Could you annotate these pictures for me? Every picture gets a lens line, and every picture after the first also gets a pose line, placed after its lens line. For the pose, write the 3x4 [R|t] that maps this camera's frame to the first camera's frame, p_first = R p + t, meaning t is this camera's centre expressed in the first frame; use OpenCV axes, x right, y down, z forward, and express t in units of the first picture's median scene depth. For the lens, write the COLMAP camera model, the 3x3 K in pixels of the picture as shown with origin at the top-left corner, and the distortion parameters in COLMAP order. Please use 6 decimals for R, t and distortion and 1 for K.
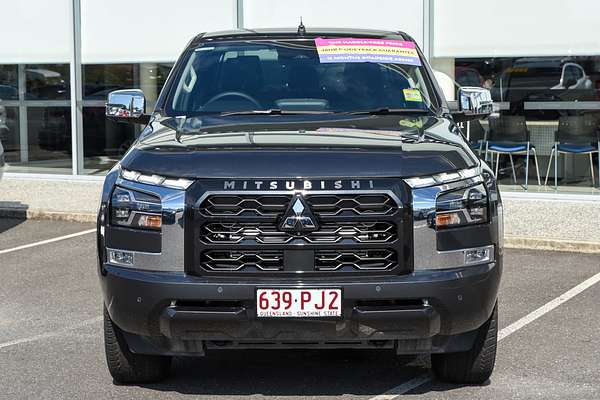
lens RADIAL K [[875.8, 0, 300.0], [0, 875.8, 200.0], [0, 0, 1]] dist [-0.244599, -0.014530]
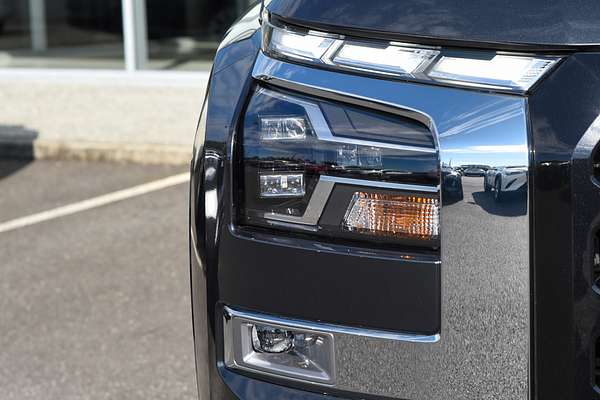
lens RADIAL K [[1208.7, 0, 300.0], [0, 1208.7, 200.0], [0, 0, 1]] dist [-0.018431, -0.089781]
pose [[0.992222, -0.007349, -0.124266, -0.148735], [0.016616, 0.997142, 0.073703, -0.007435], [0.123369, -0.075195, 0.989508, 0.607854]]
